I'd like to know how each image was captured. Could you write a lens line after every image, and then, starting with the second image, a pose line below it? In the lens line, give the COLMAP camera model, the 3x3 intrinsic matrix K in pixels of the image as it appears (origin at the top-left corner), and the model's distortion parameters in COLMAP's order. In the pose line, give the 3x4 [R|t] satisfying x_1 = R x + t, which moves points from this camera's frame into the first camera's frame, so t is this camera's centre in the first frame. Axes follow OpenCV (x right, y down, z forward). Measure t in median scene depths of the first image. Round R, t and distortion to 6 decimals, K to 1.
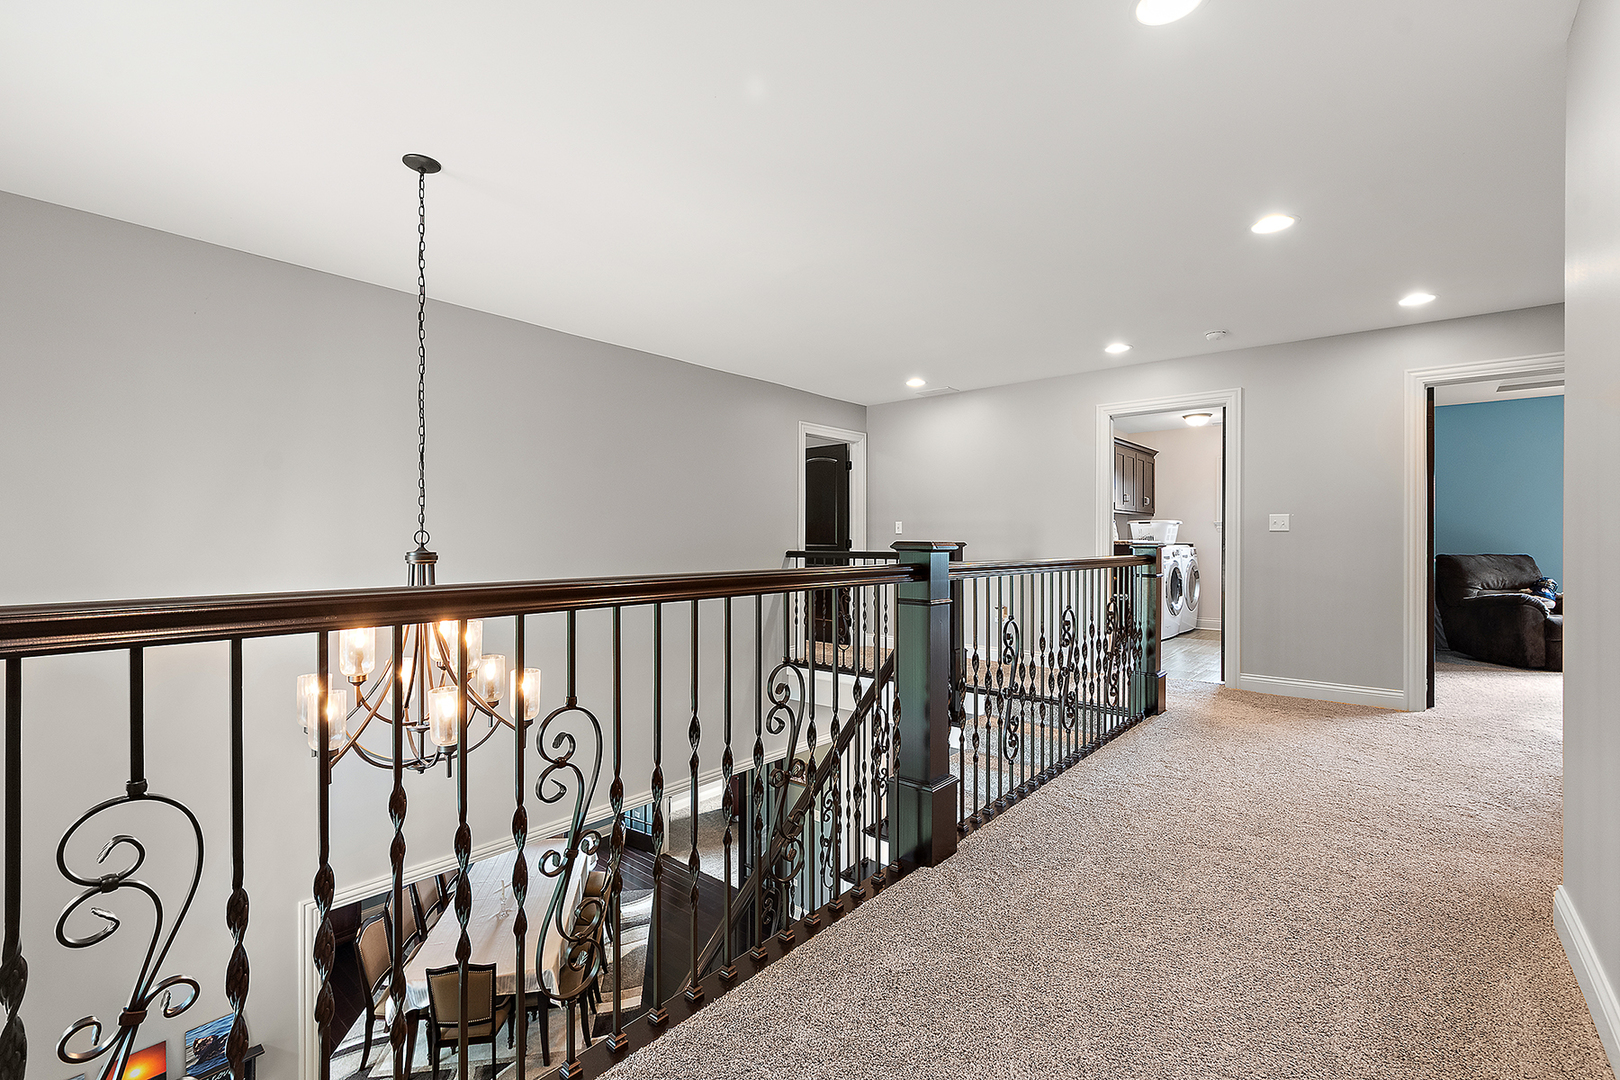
lens RADIAL K [[727.3, 0, 807.5], [0, 727.3, 559.7], [0, 0, 1]] dist [-0.002407, -0.000229]
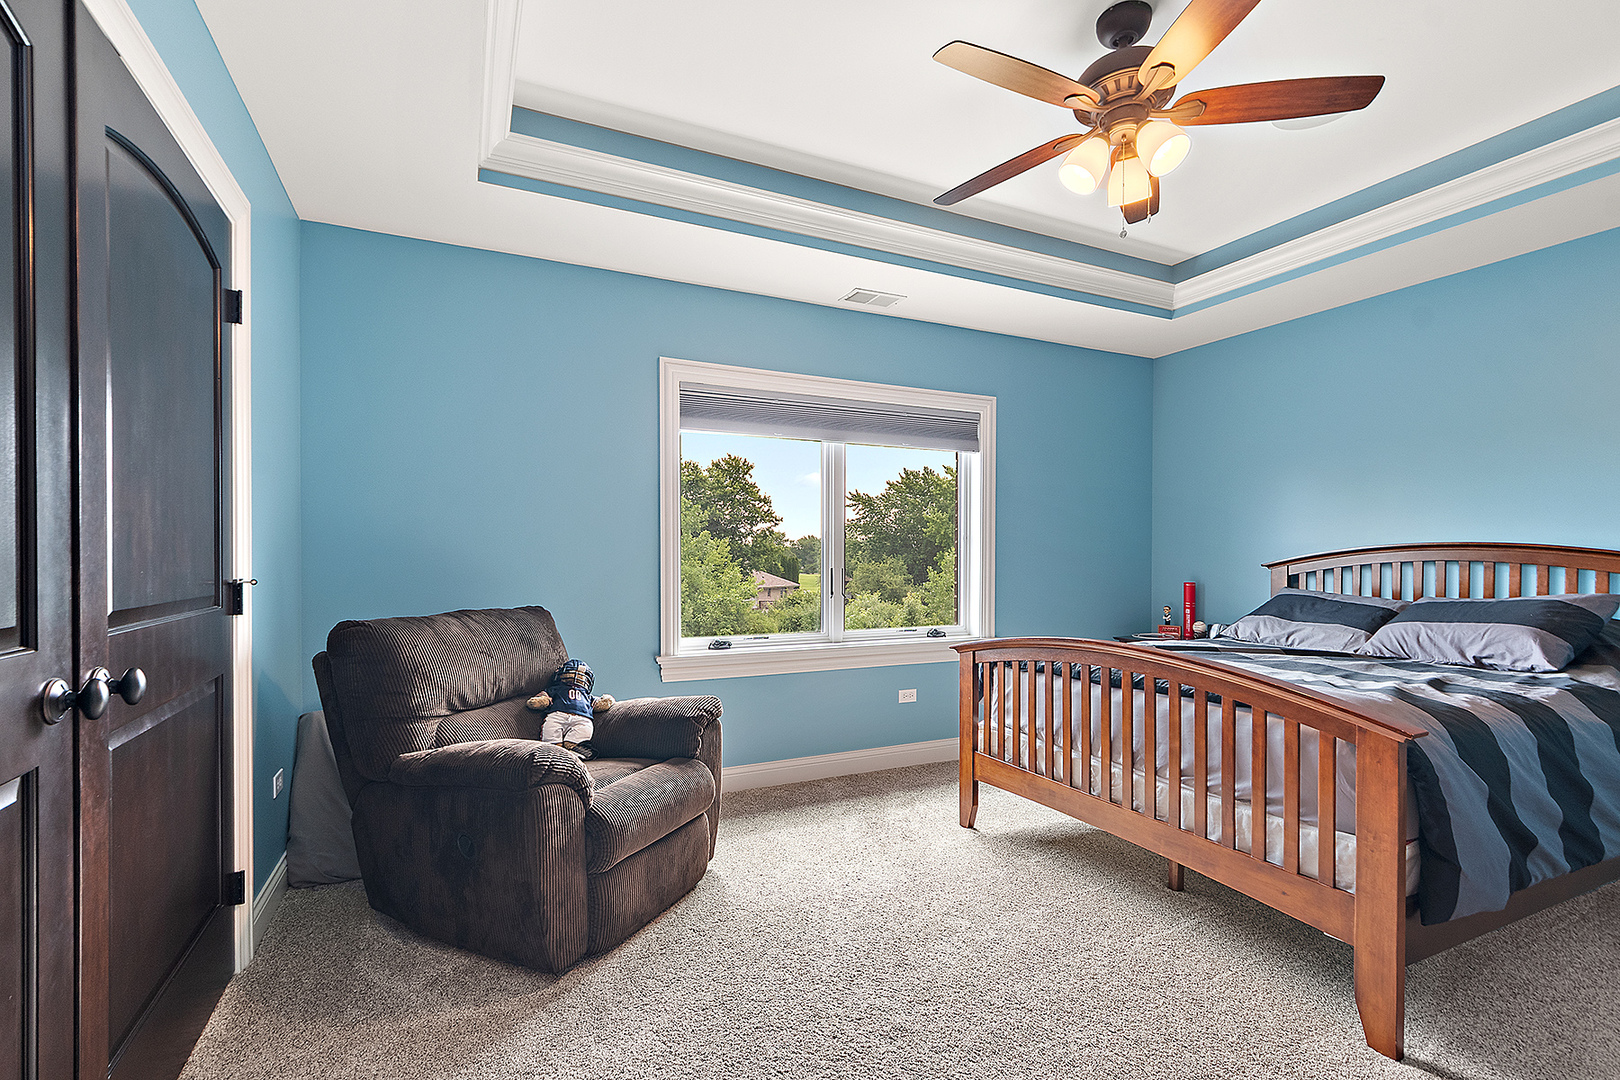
lens RADIAL K [[727.3, 0, 807.5], [0, 727.3, 559.7], [0, 0, 1]] dist [-0.002407, -0.000229]
pose [[0.412686, -0.003911, 0.910865, 0.679247], [0.006552, 0.999978, 0.001325, -0.035464], [-0.910850, 0.005421, 0.412702, 0.692921]]
